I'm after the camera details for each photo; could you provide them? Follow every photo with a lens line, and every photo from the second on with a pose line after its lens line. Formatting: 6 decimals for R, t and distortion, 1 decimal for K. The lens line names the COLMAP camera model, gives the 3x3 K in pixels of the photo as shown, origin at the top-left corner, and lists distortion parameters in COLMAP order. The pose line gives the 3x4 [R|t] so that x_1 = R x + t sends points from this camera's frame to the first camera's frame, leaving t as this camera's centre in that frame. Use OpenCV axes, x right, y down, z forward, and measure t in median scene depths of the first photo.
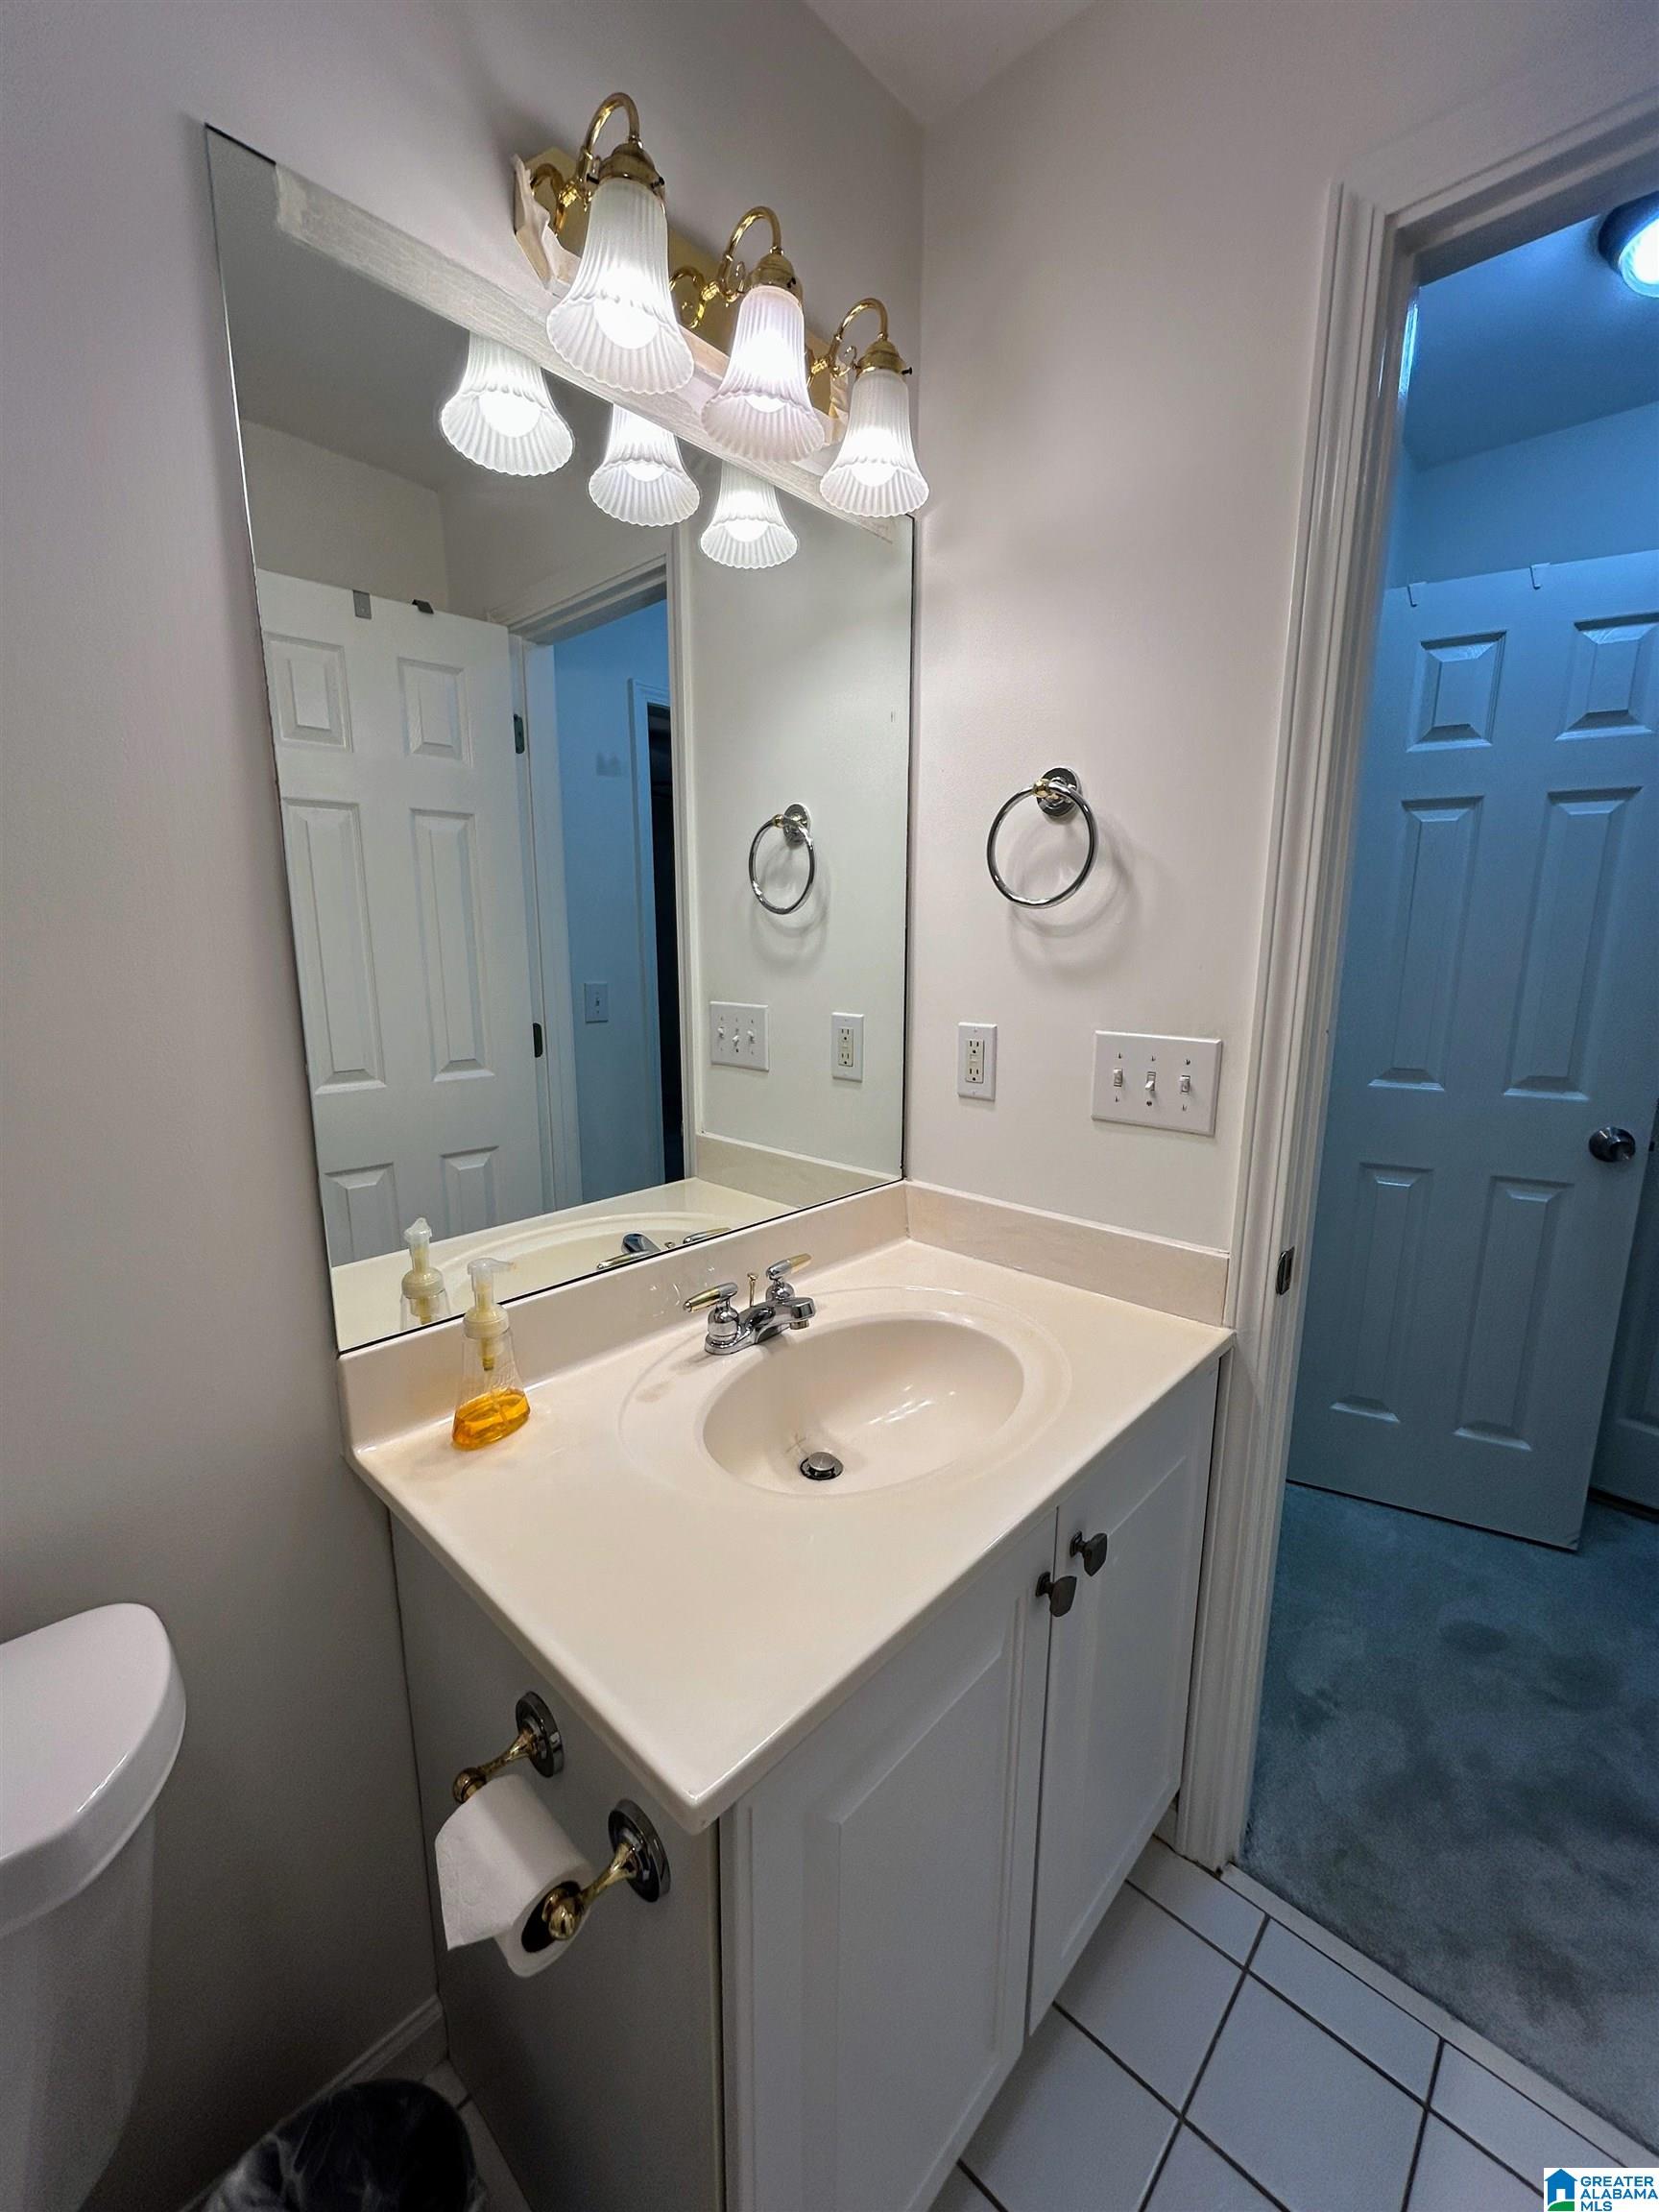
lens RADIAL K [[892.1, 0, 837.0], [0, 892.1, 1107.2], [0, 0, 1]] dist [-0.000327, -0.000061]
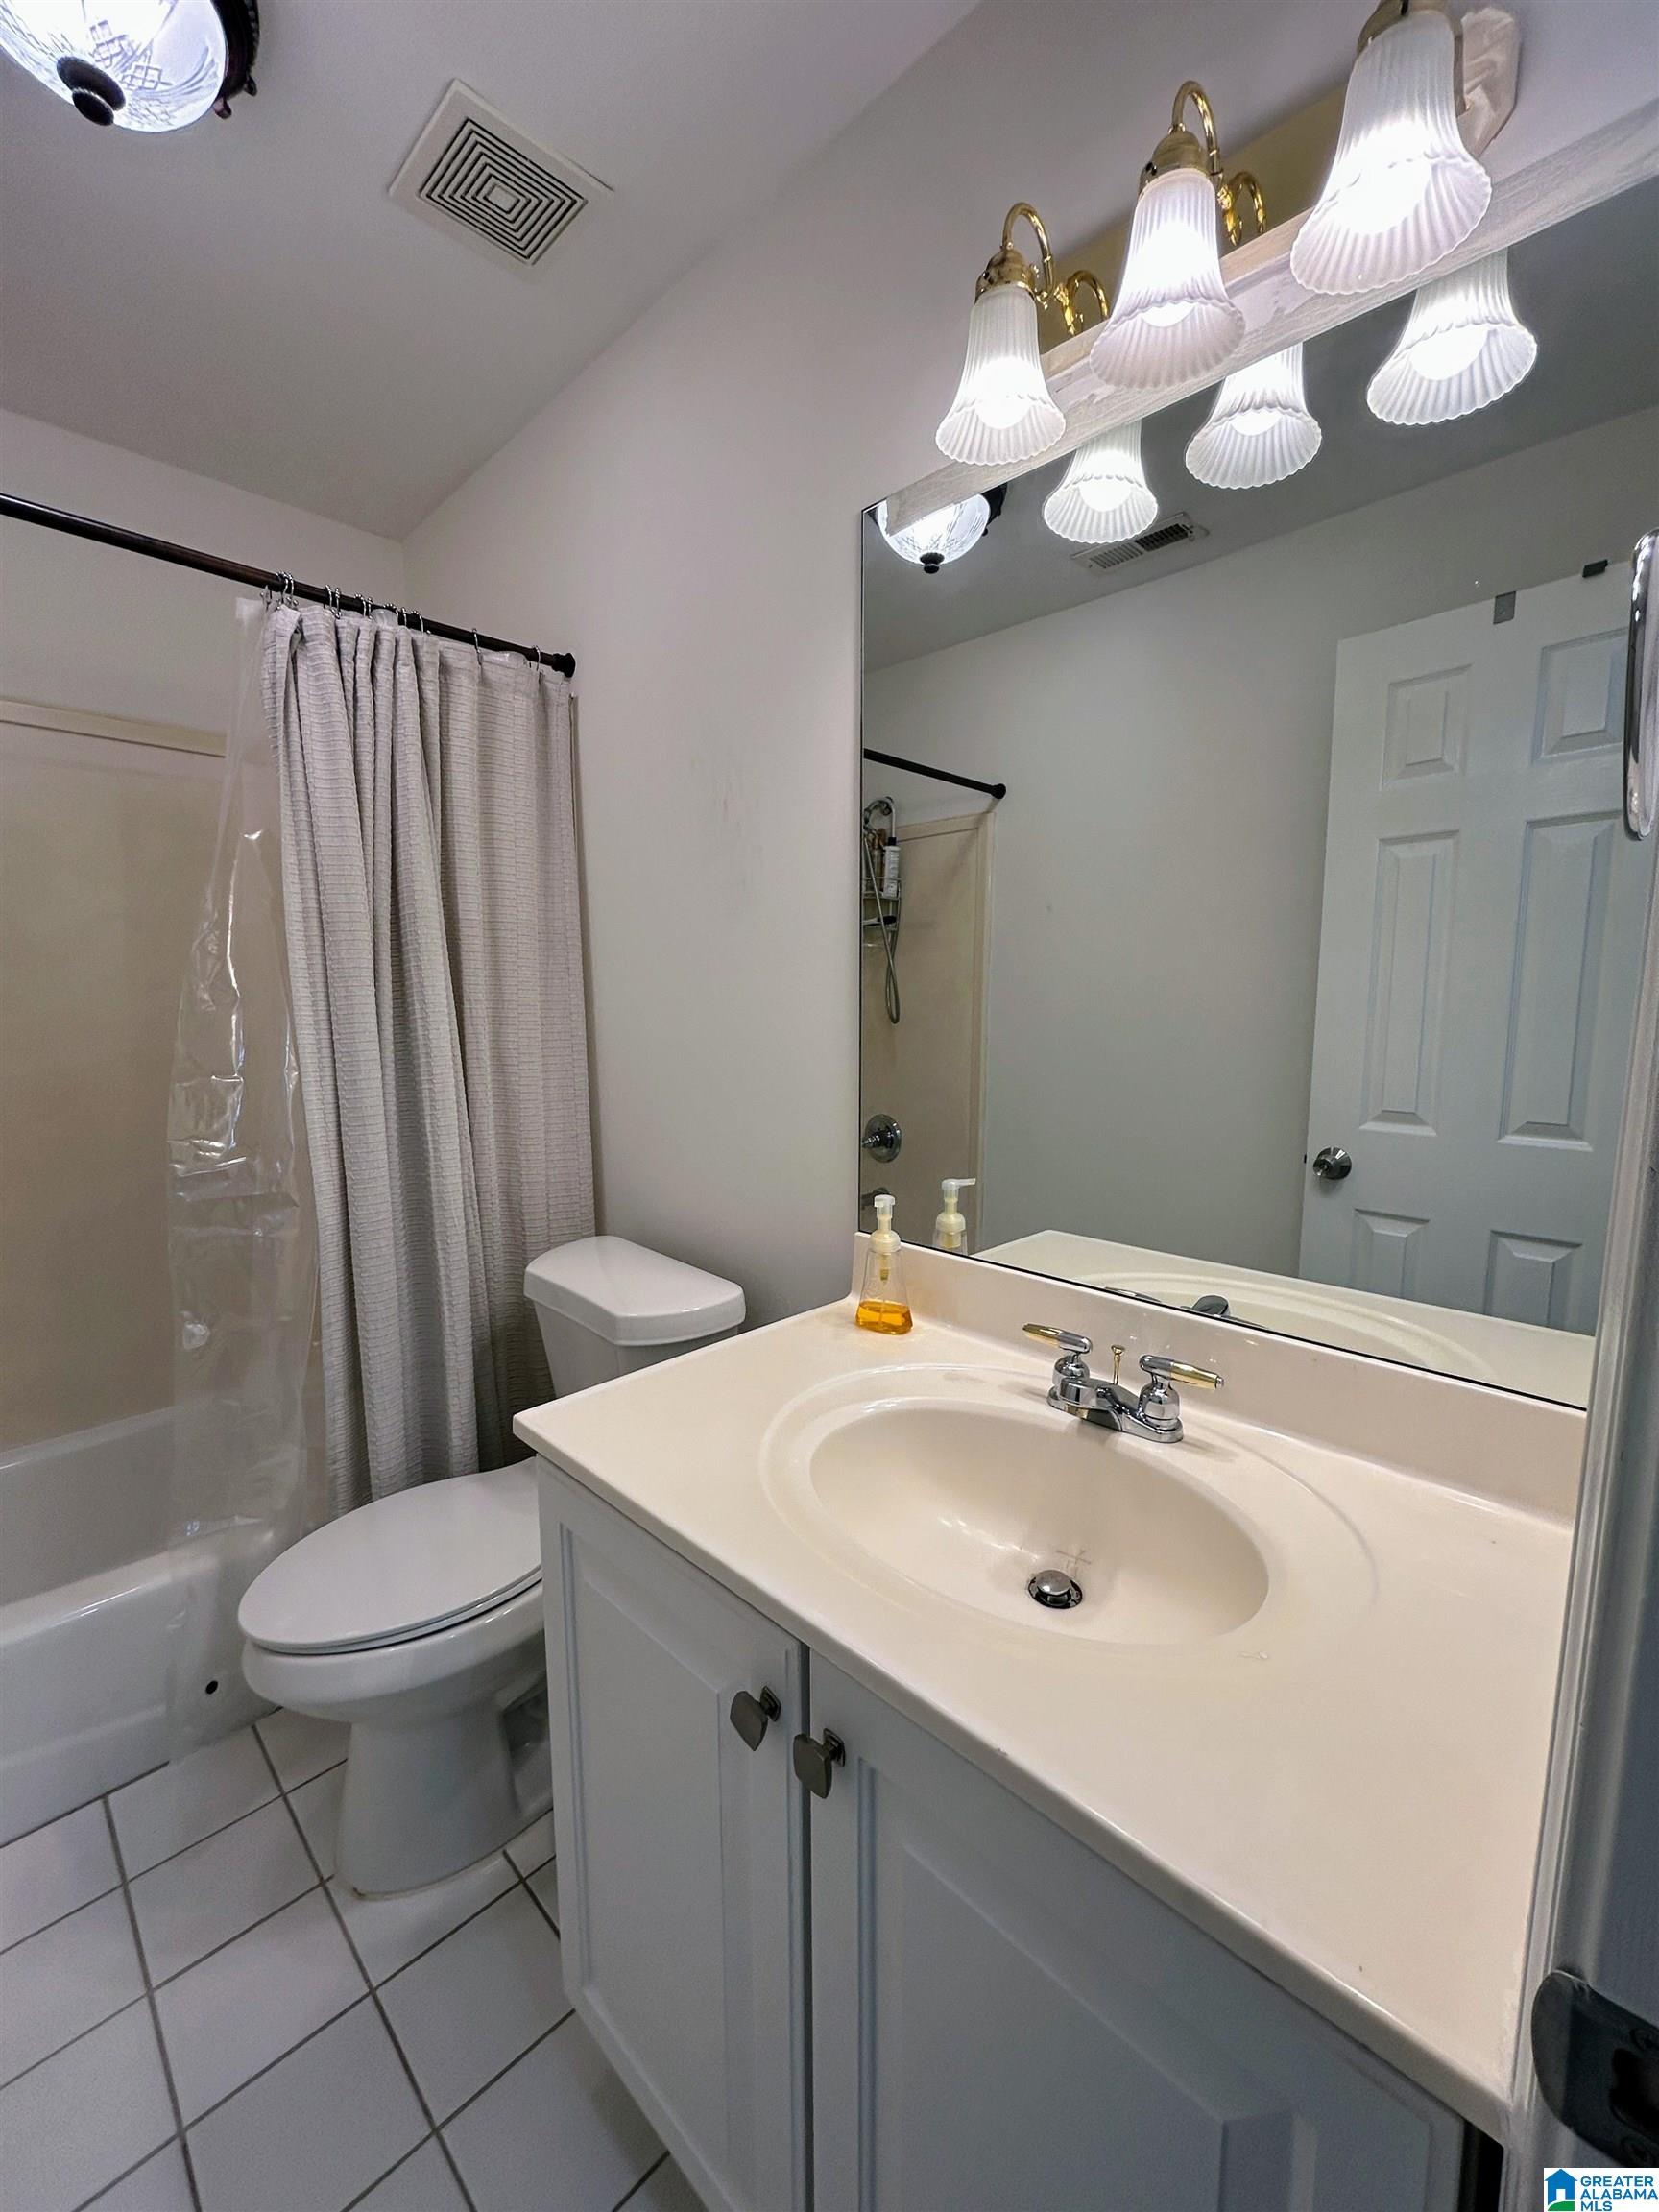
lens RADIAL K [[892.1, 0, 837.4], [0, 892.1, 1109.1], [0, 0, 1]] dist [-0.000327, -0.000061]
pose [[-0.030279, 0.122217, -0.992041, 0.724149], [-0.185461, 0.974576, 0.125726, -0.089647], [0.982185, 0.187791, -0.006842, 0.705280]]
